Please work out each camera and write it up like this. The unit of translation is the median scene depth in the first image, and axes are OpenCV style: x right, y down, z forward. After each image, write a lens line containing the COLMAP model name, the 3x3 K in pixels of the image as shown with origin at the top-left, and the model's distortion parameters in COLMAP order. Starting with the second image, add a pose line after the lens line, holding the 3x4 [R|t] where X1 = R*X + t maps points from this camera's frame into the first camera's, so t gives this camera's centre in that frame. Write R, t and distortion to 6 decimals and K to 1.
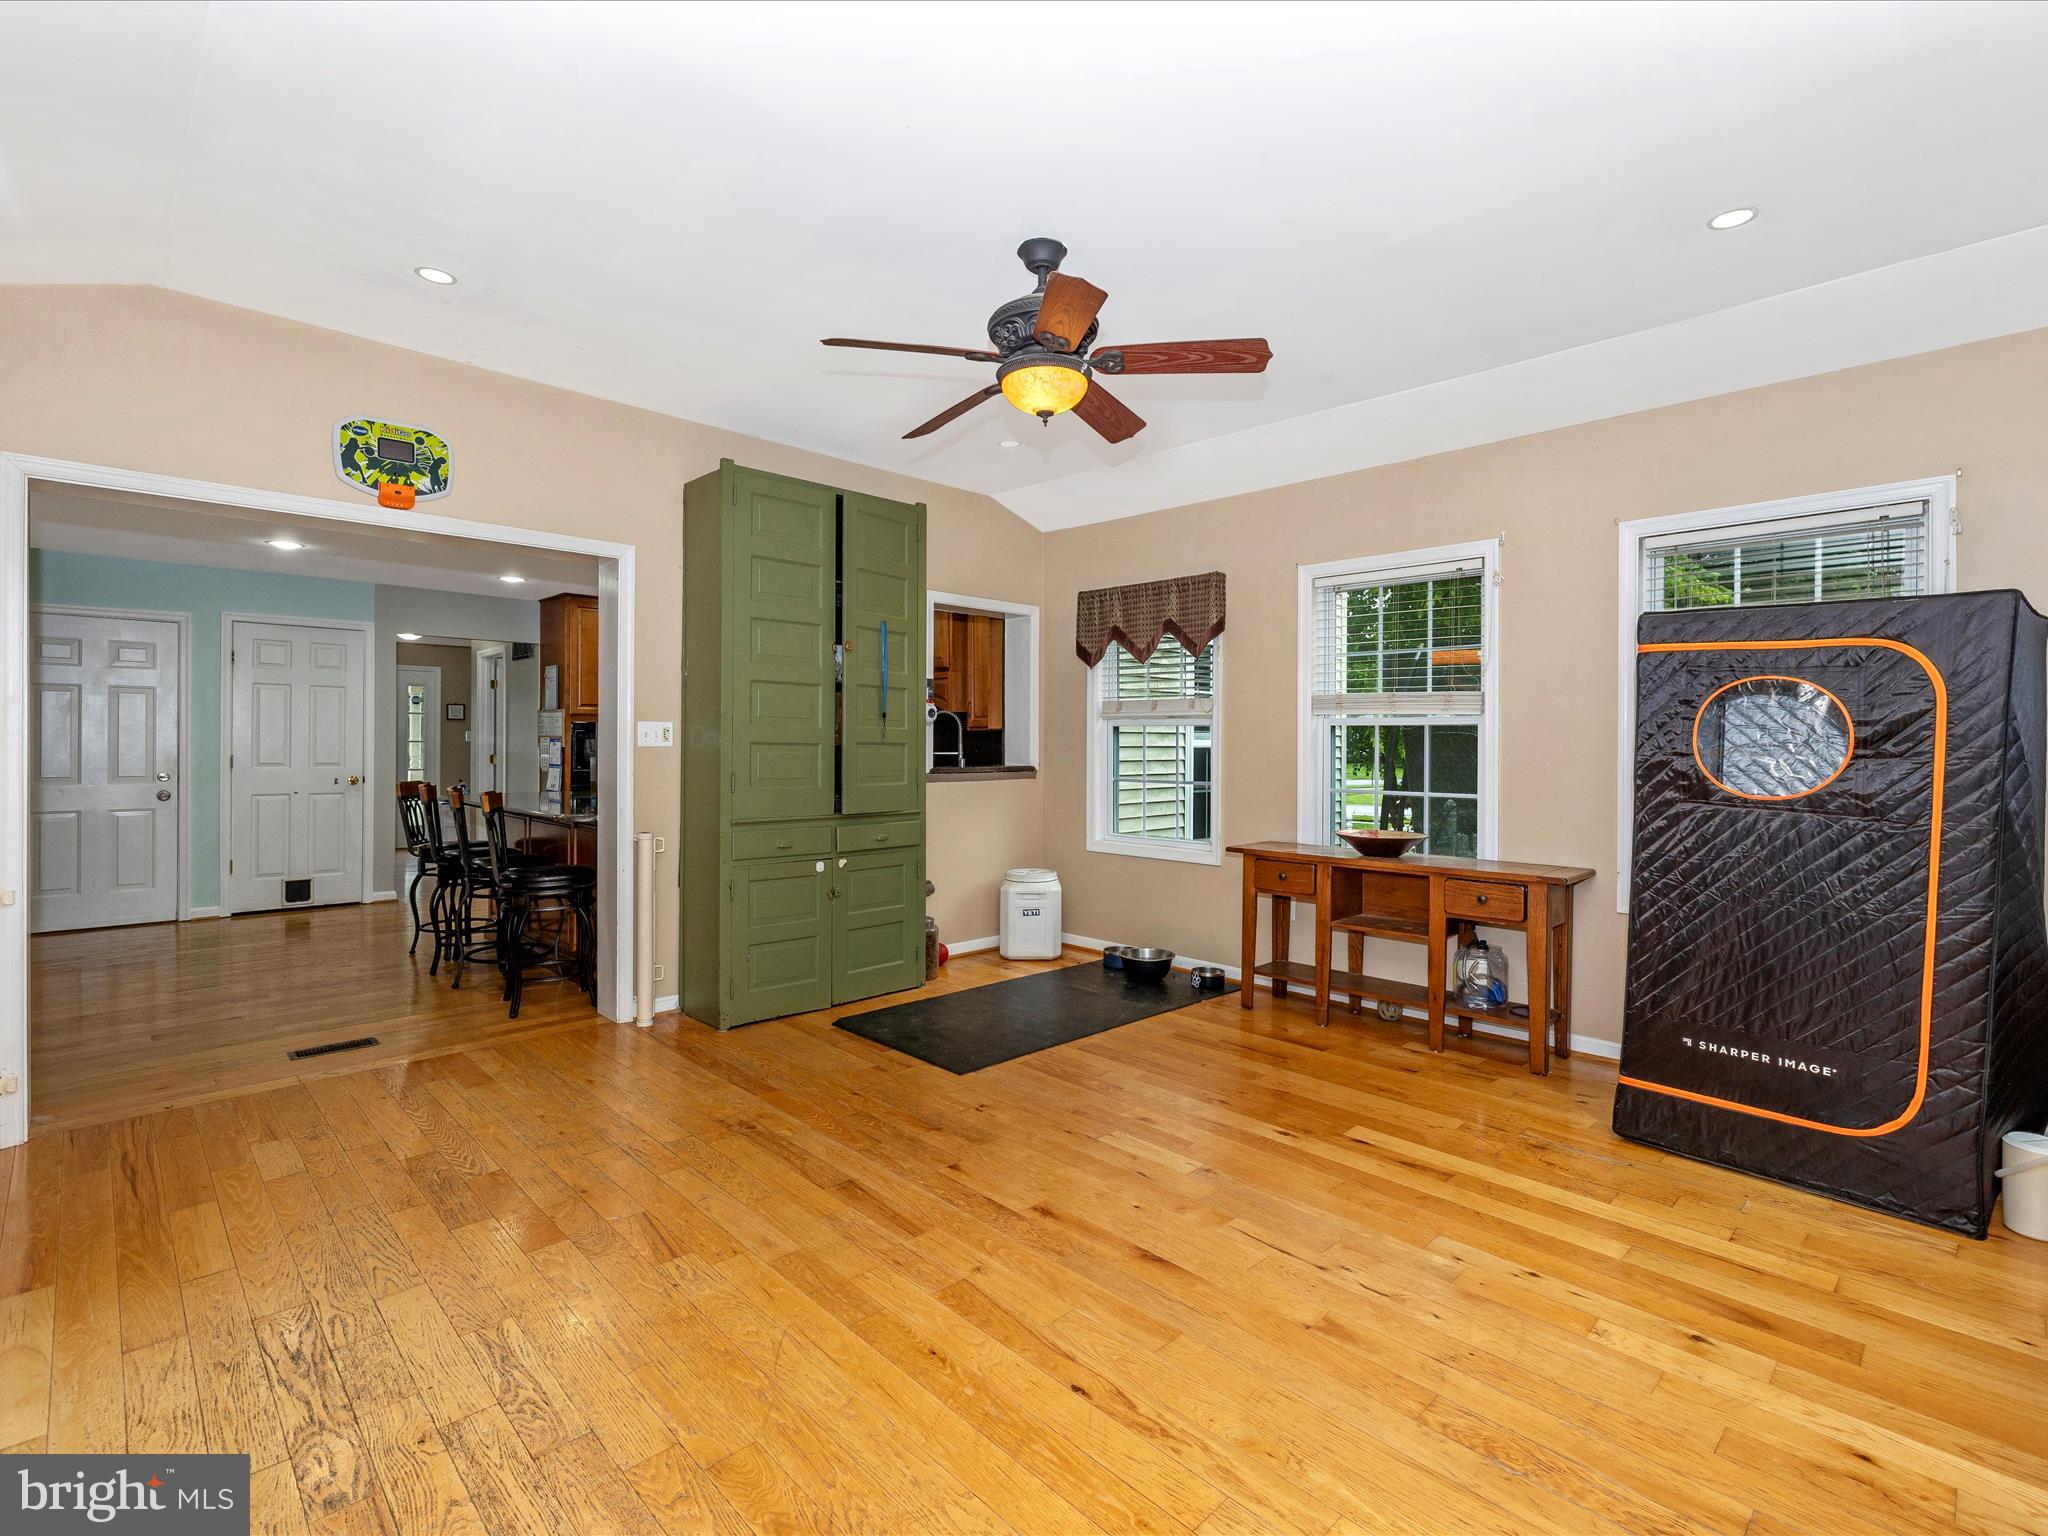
lens RADIAL K [[957.5, 0, 1029.6], [0, 957.5, 749.3], [0, 0, 1]] dist [-0.003186, 0.000217]
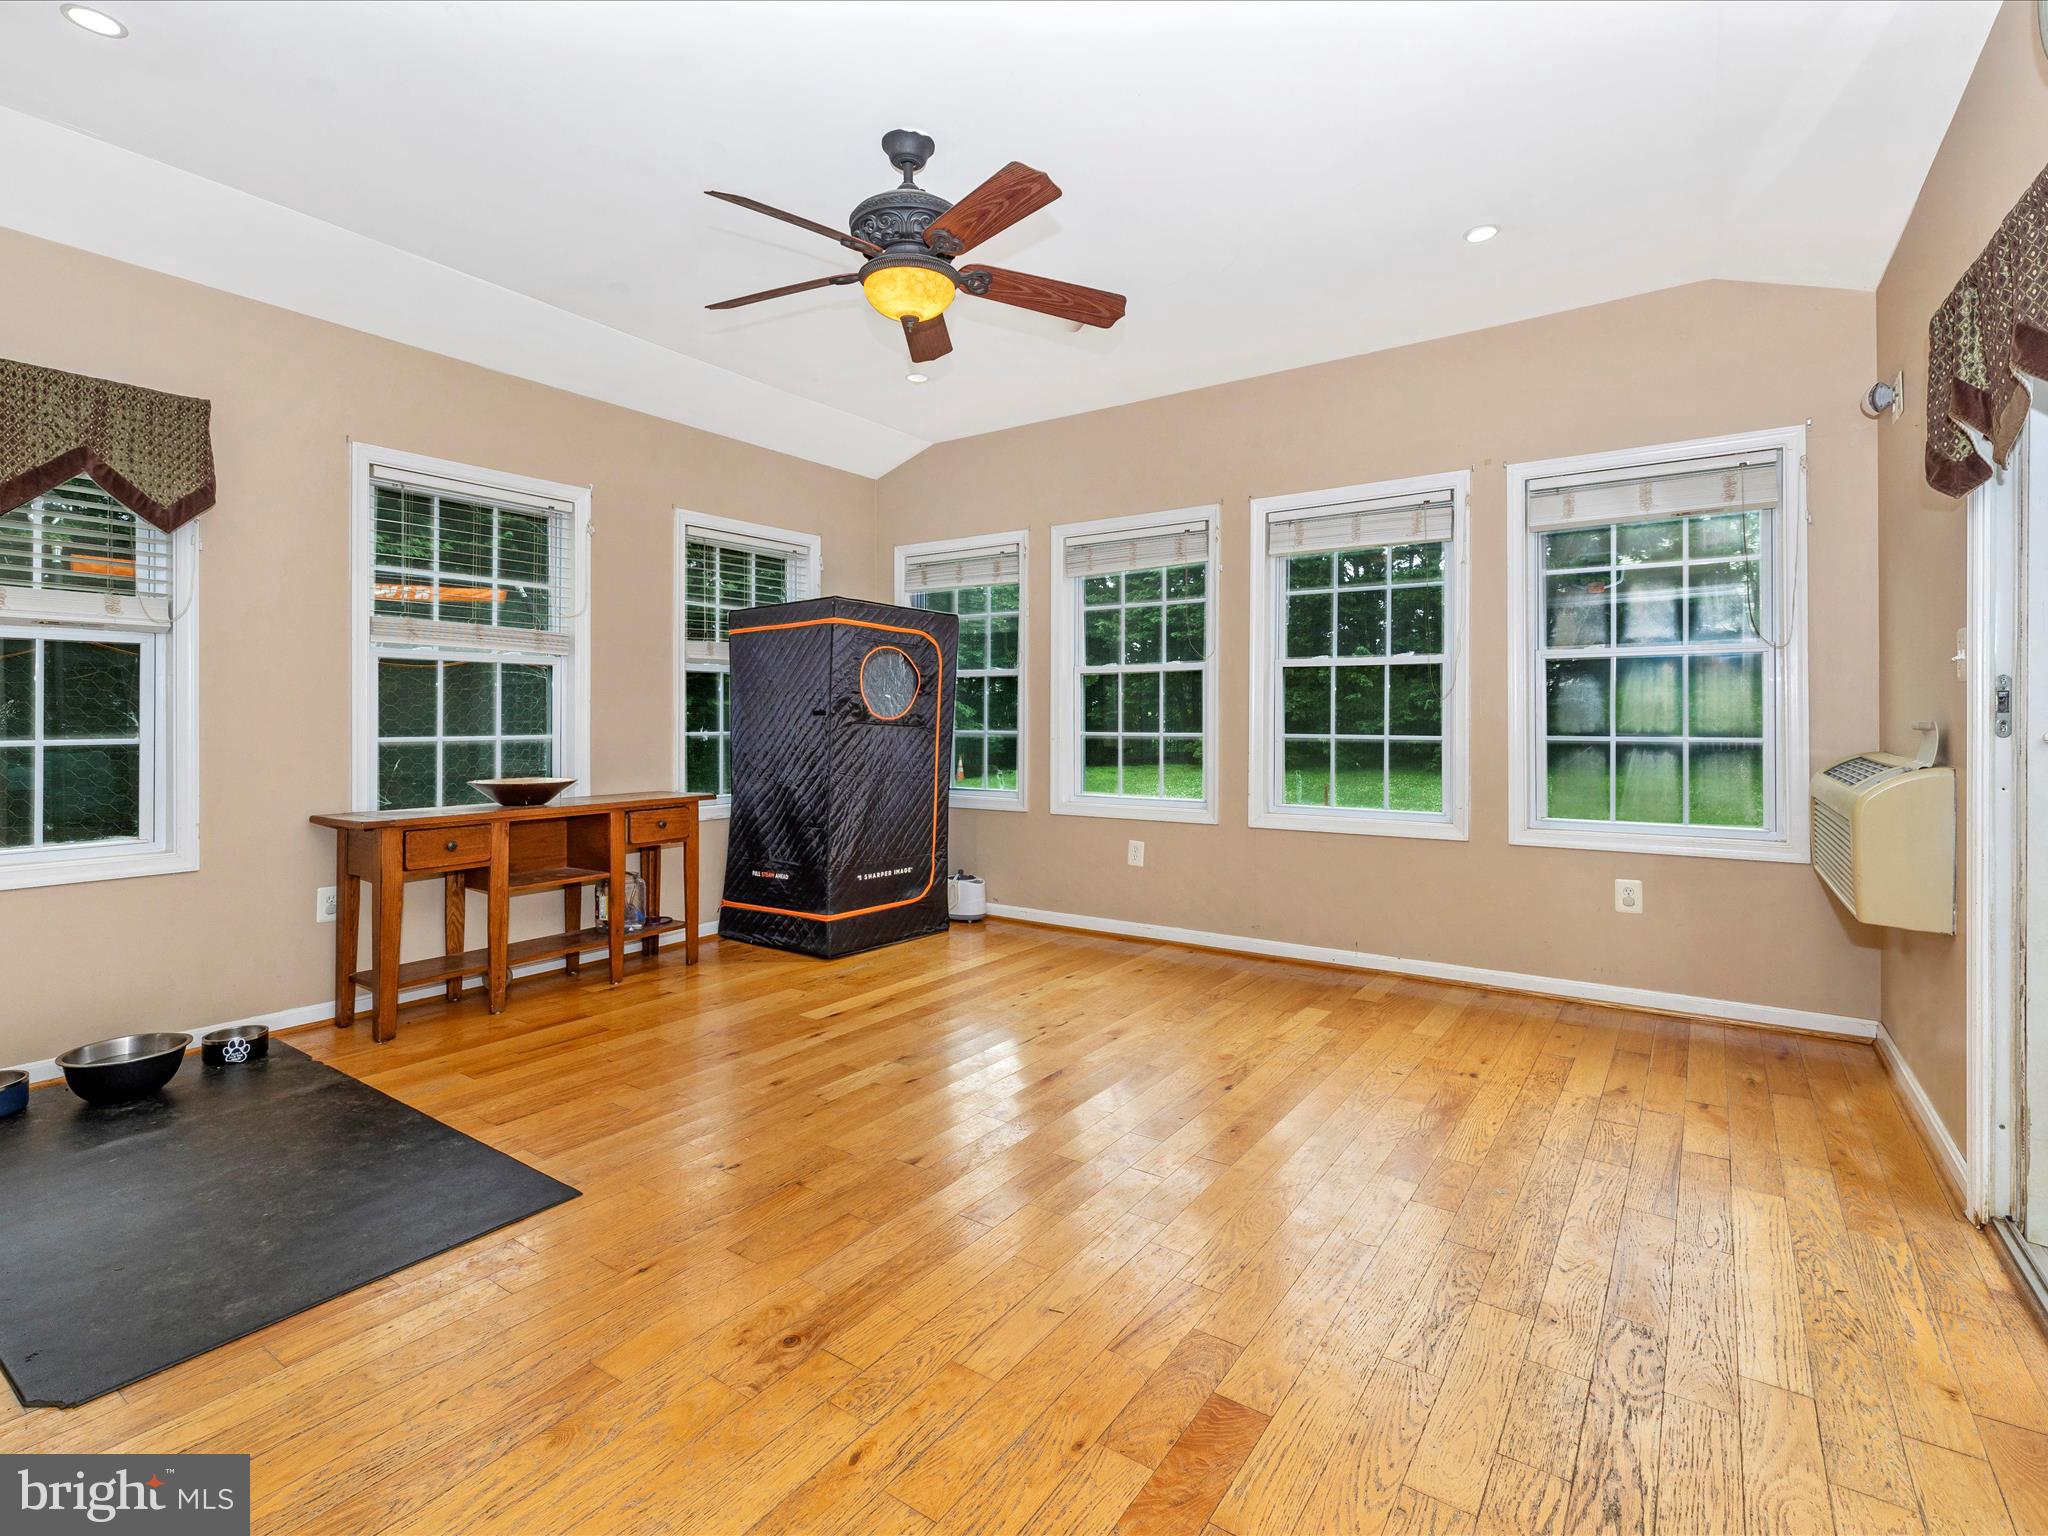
lens RADIAL K [[921.5, 0, 1060.6], [0, 921.5, 715.5], [0, 0, 1]] dist [-0.001568, 0.000098]
pose [[-0.178974, -0.007568, 0.983825, -0.841153], [0.004466, 0.999954, 0.008504, 0.030598], [-0.983844, 0.005916, -0.178932, 0.941631]]
